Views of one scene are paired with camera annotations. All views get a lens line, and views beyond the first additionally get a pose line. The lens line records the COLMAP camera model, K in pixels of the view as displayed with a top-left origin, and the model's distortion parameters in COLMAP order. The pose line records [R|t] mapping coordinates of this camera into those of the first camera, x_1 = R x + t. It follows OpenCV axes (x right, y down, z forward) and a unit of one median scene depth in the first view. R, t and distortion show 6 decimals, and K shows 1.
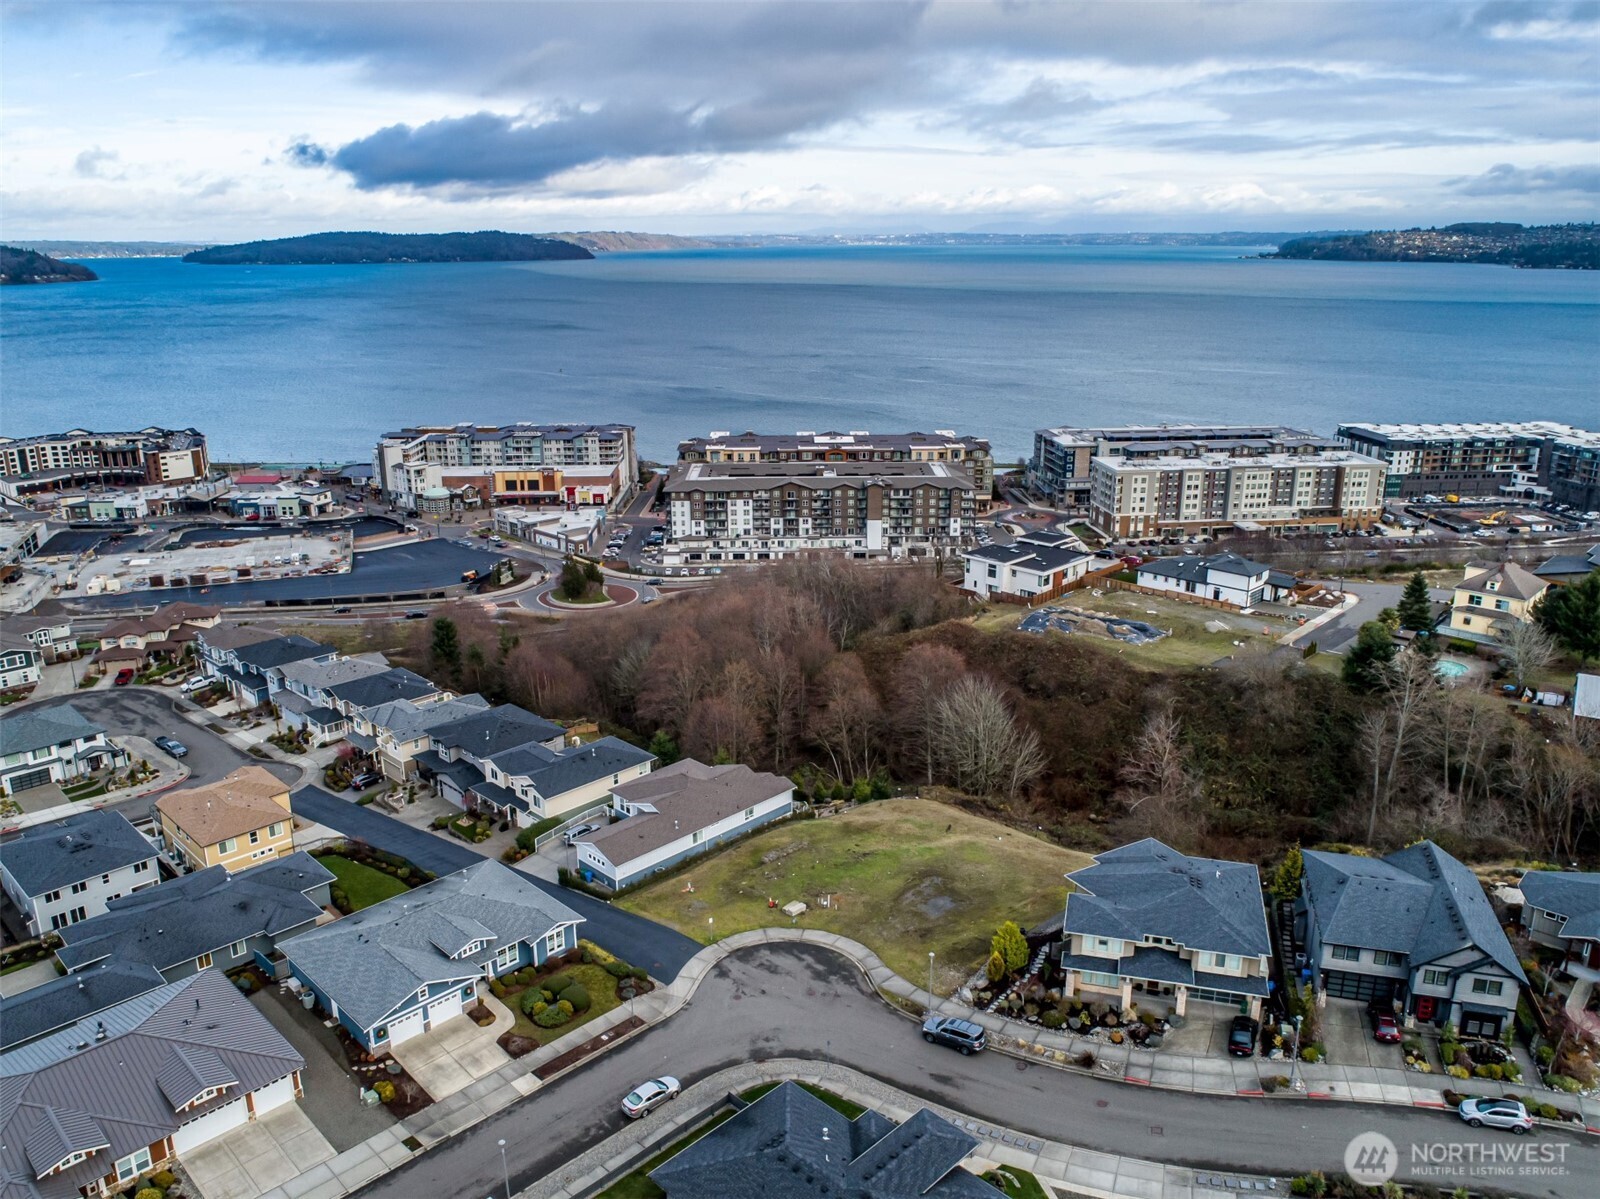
lens RADIAL K [[1211.9, 0, 803.1], [0, 1211.9, 599.1], [0, 0, 1]] dist [-0.022723, 0.009747]
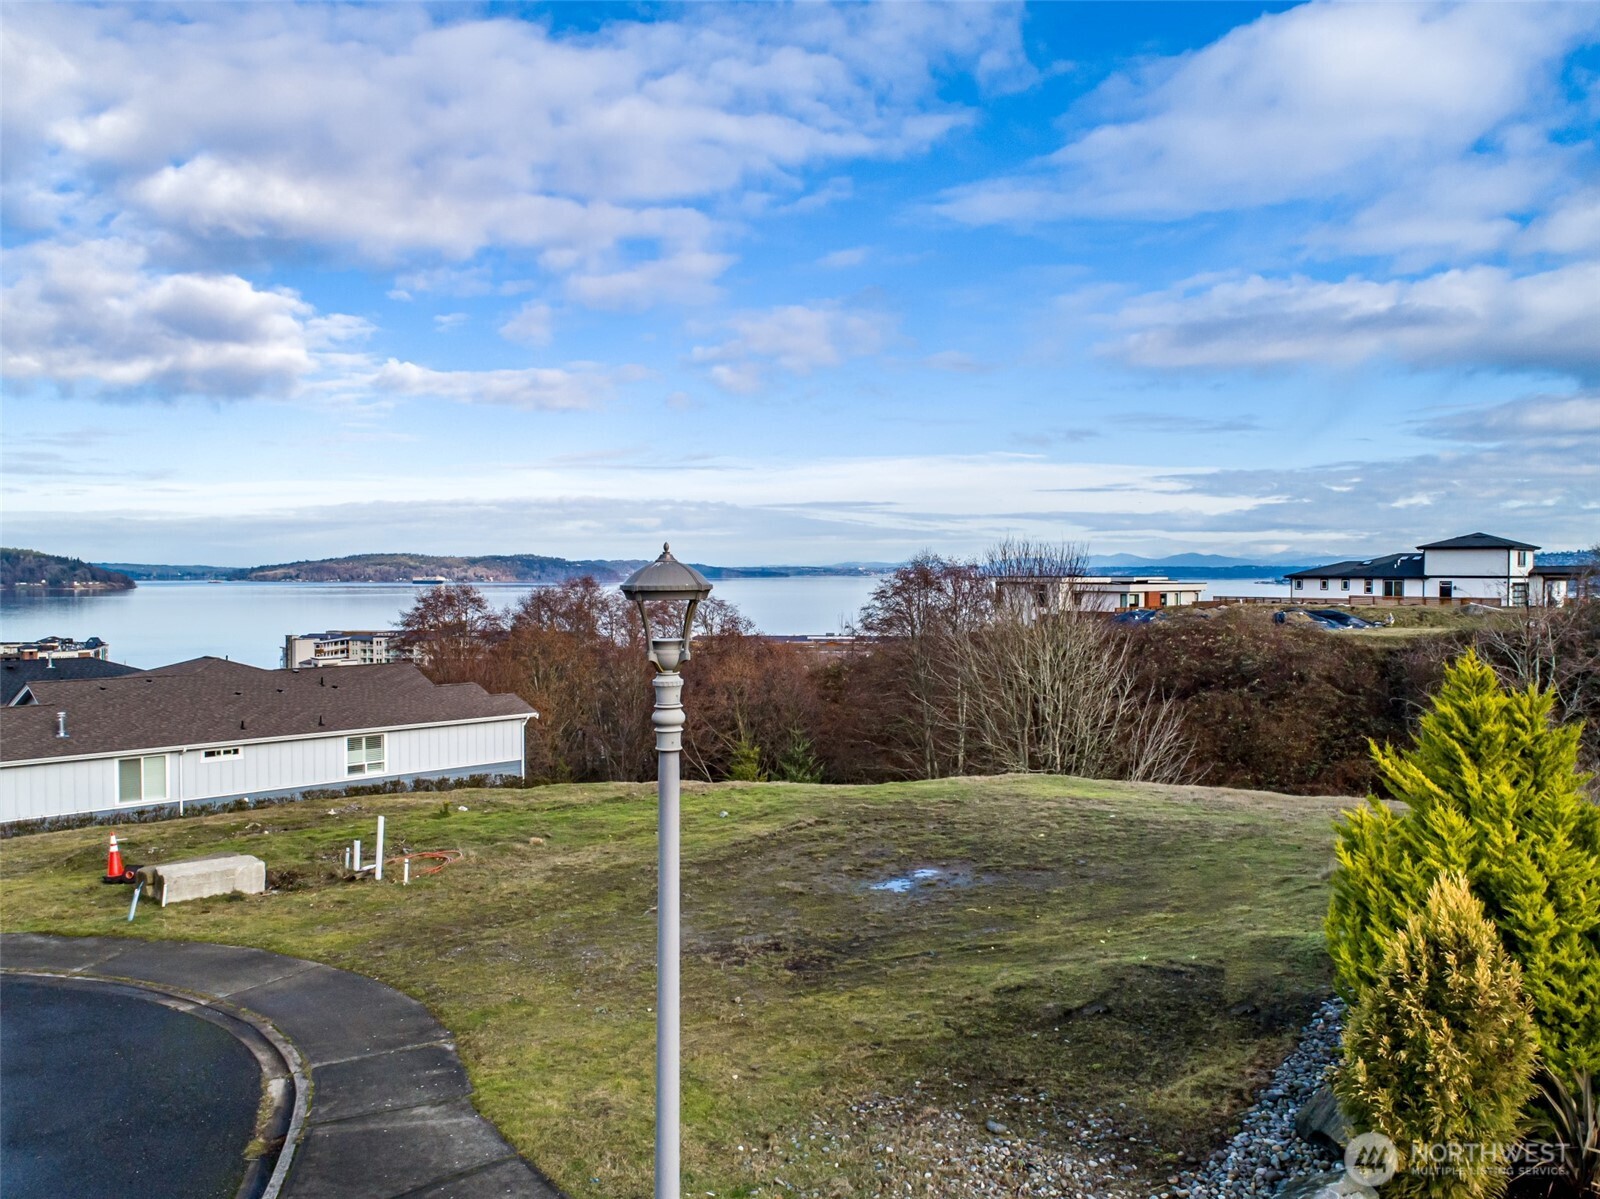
lens RADIAL K [[1211.9, 0, 803.1], [0, 1211.9, 599.1], [0, 0, 1]] dist [-0.022723, 0.009747]
pose [[0.999751, 0.007774, -0.020939, 0.049239], [-0.013043, 0.964222, -0.264774, 0.133703], [0.018131, 0.264981, 0.964083, 0.405027]]
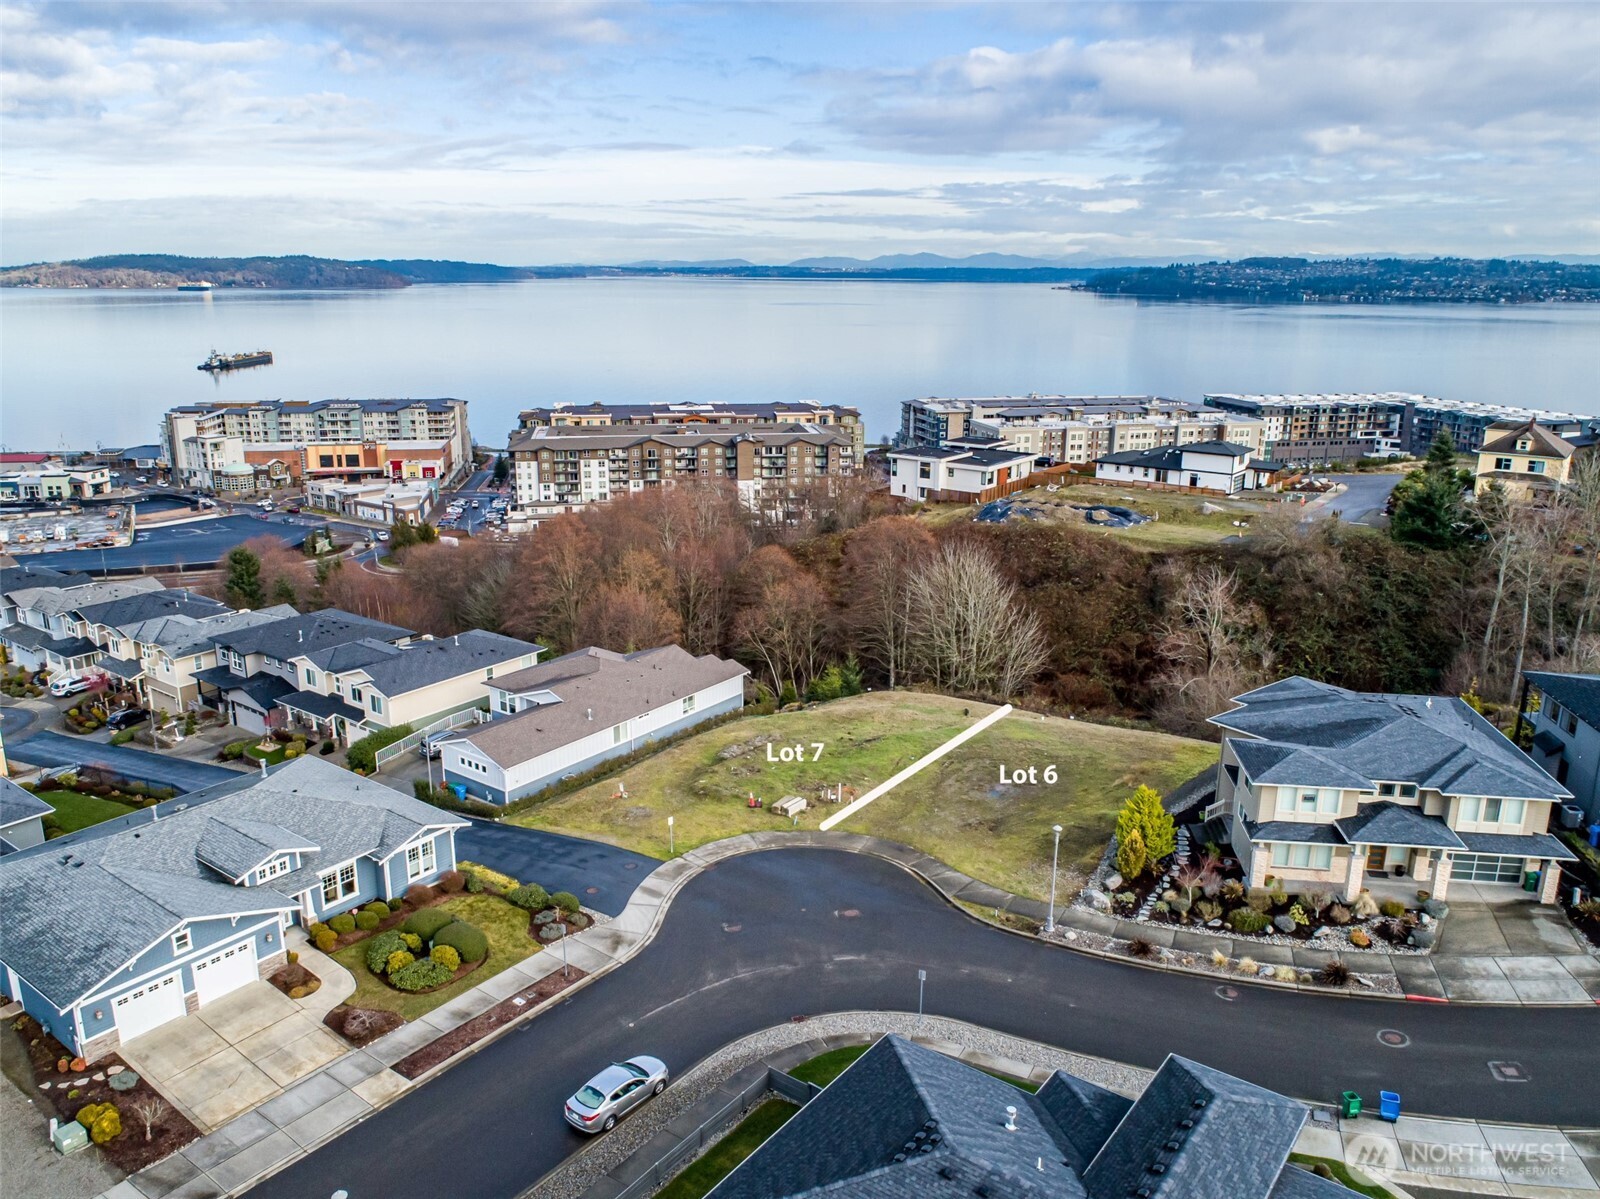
lens RADIAL K [[1211.9, 0, 803.1], [0, 1211.9, 599.1], [0, 0, 1]] dist [-0.022723, 0.009747]
pose [[0.990069, -0.025856, 0.138186, -0.044849], [0.029471, 0.999273, -0.024179, 0.081006], [-0.137461, 0.028011, 0.990111, 0.174193]]
